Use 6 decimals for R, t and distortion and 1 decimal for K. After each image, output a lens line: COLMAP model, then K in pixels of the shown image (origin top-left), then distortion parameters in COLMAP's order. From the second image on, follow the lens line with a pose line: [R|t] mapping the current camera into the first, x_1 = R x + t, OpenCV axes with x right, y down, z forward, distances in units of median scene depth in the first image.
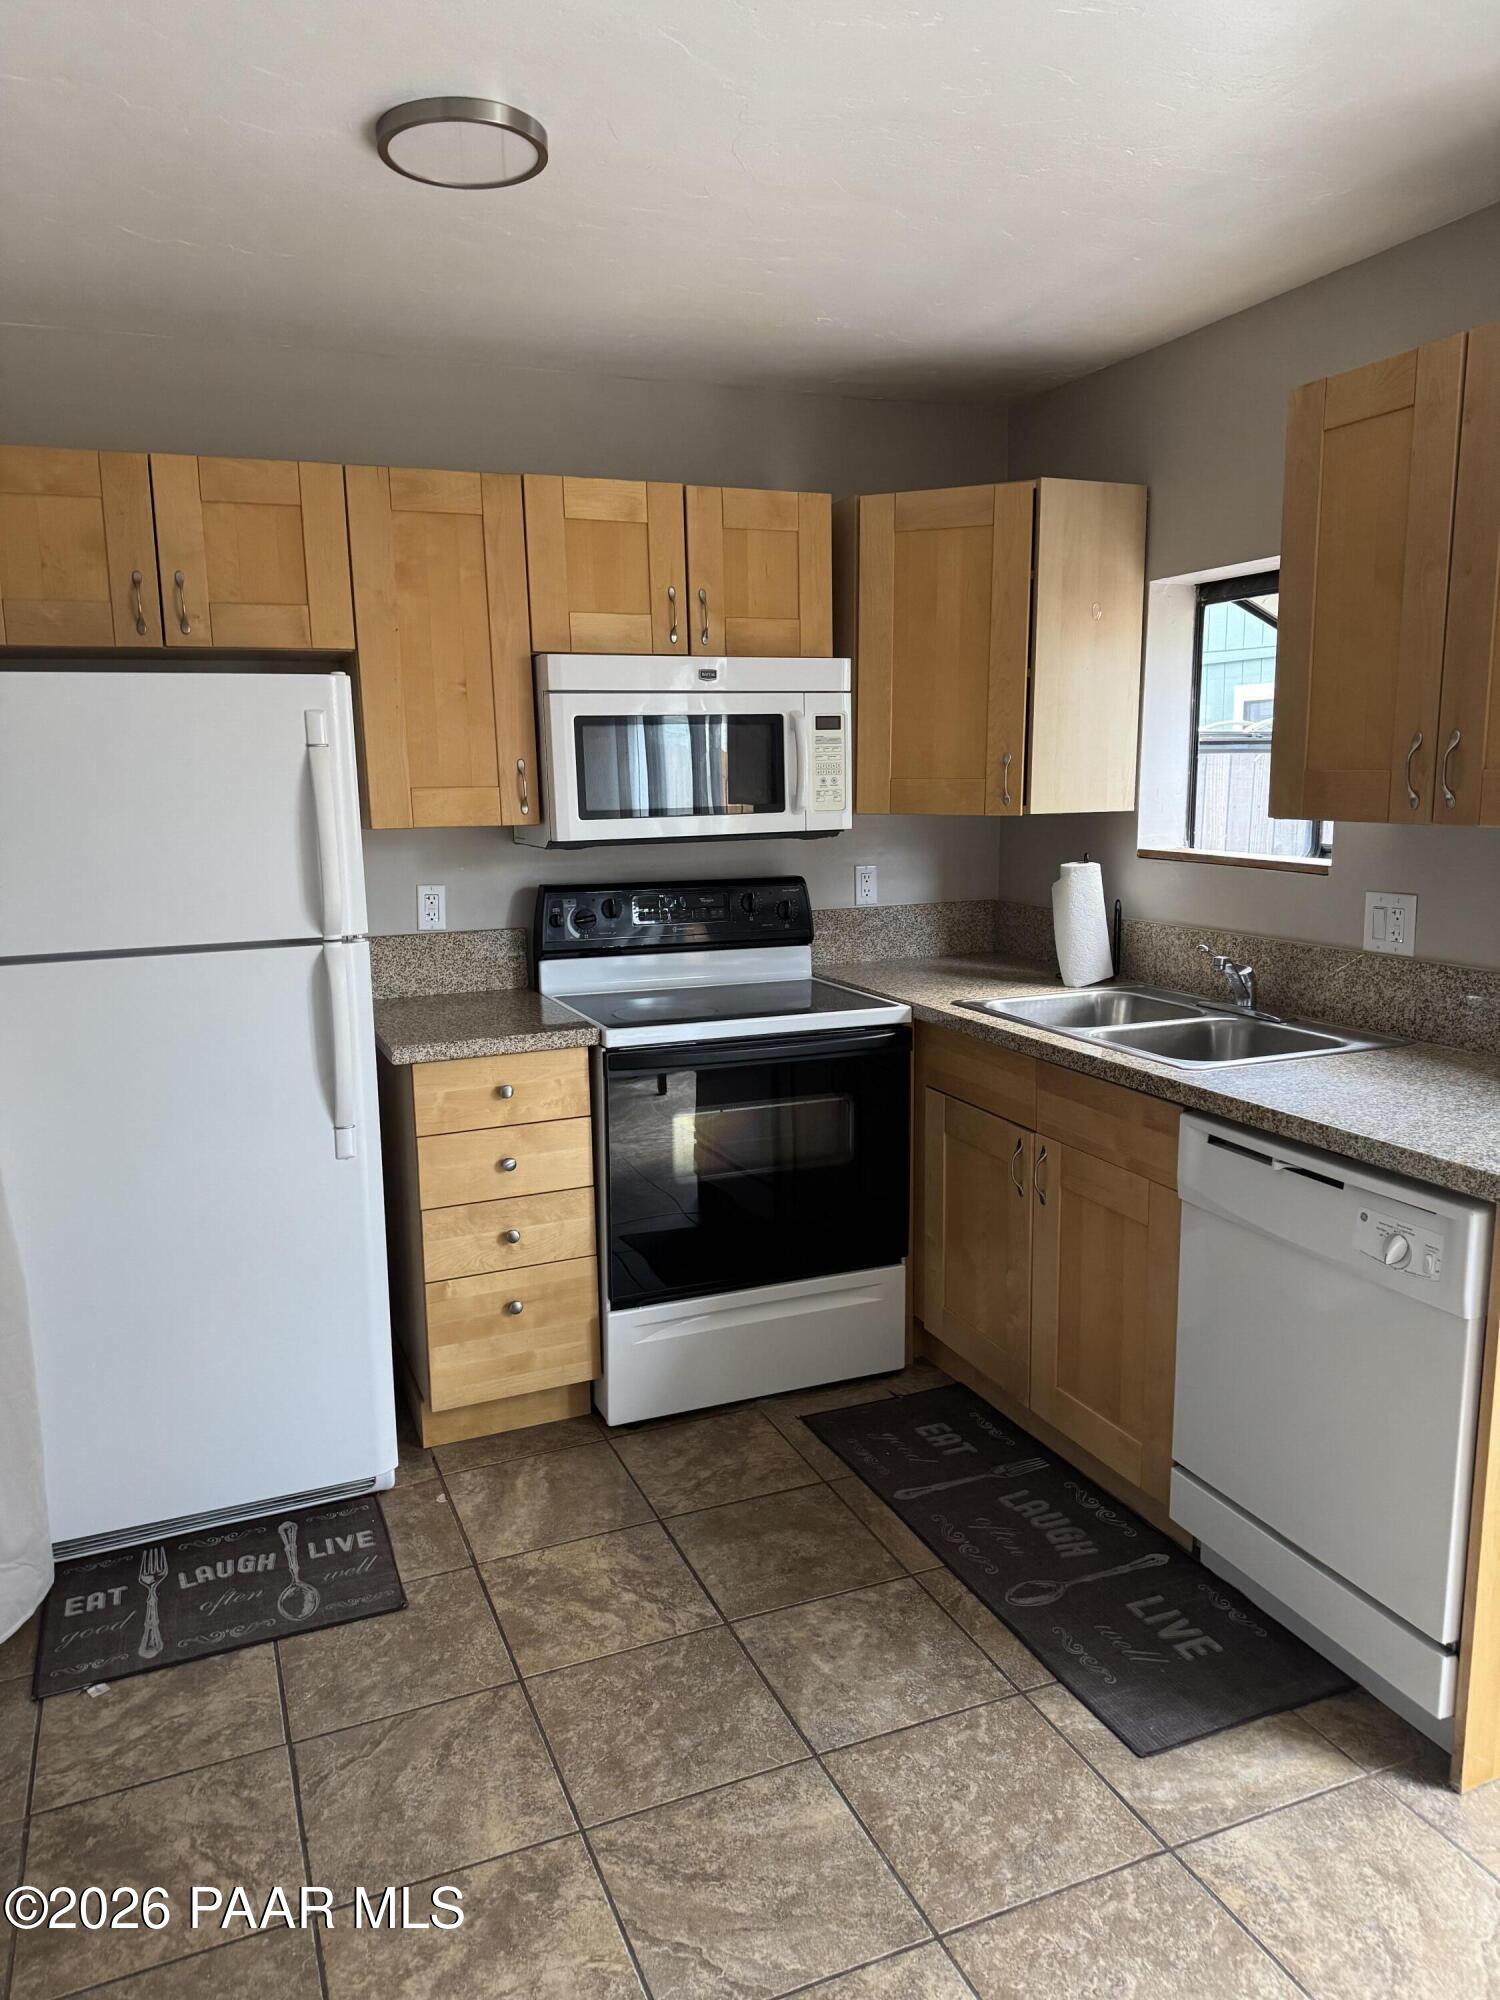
lens RADIAL K [[1464.7, 0, 744.9], [0, 1464.7, 960.7], [0, 0, 1]] dist [0.049371, -0.005376]
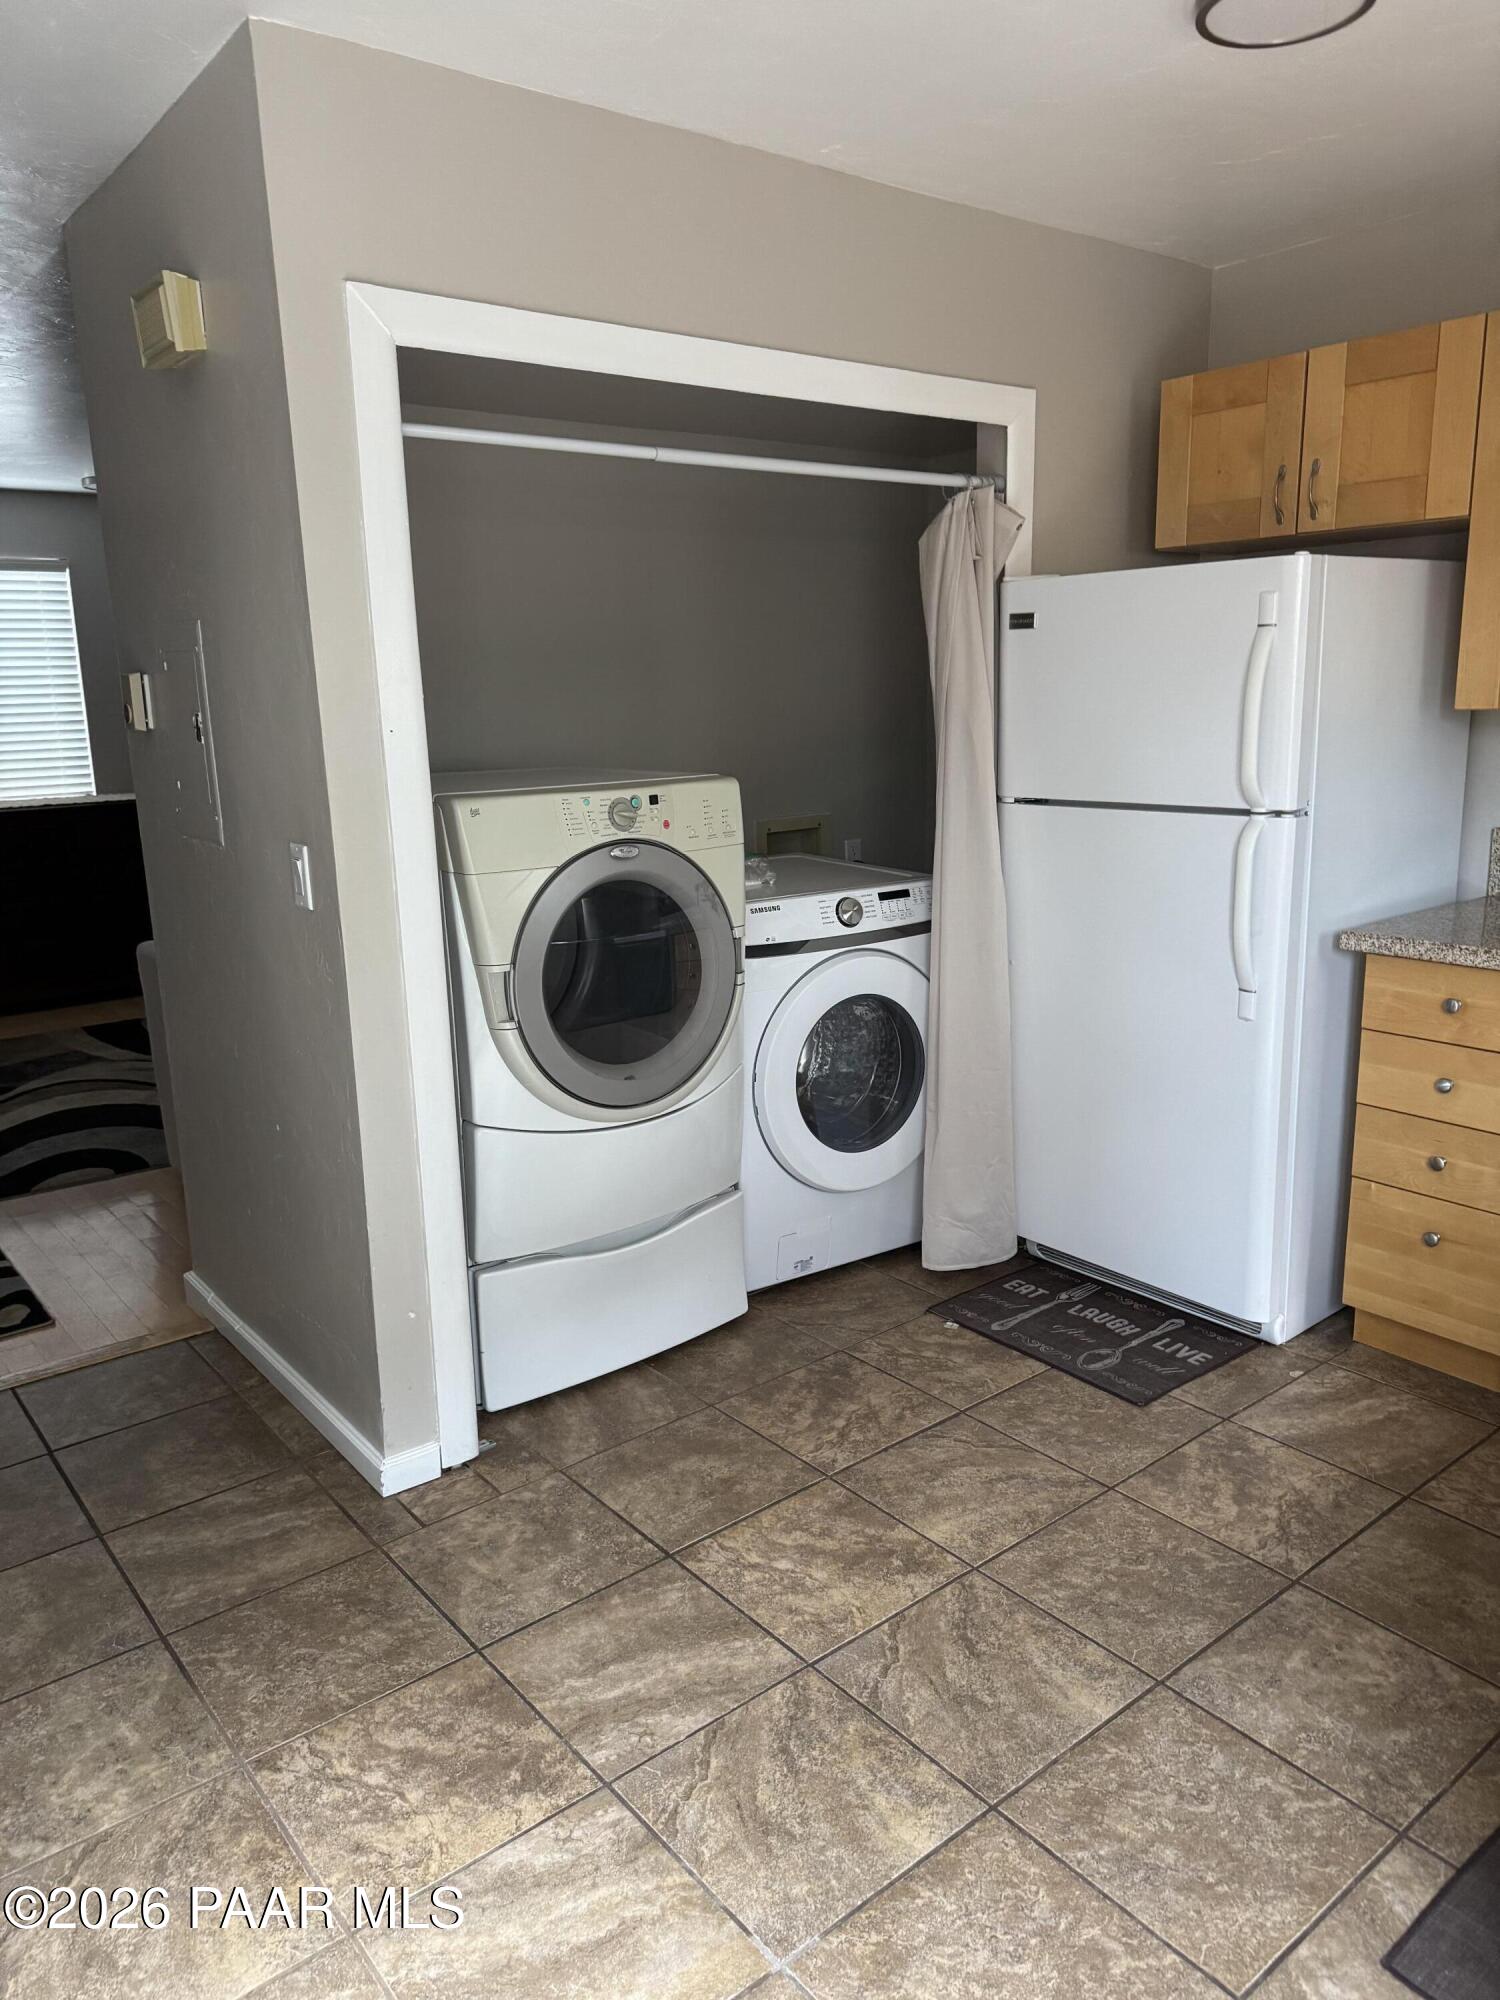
lens RADIAL K [[1415.9, 0, 750.0], [0, 1415.9, 1000.0], [0, 0, 1]] dist [-0.010127, 0.045214]
pose [[0.290109, 0.226092, -0.929903, 0.660362], [-0.128883, 0.972070, 0.196135, -0.038858], [0.948275, 0.062948, 0.311146, 0.391410]]
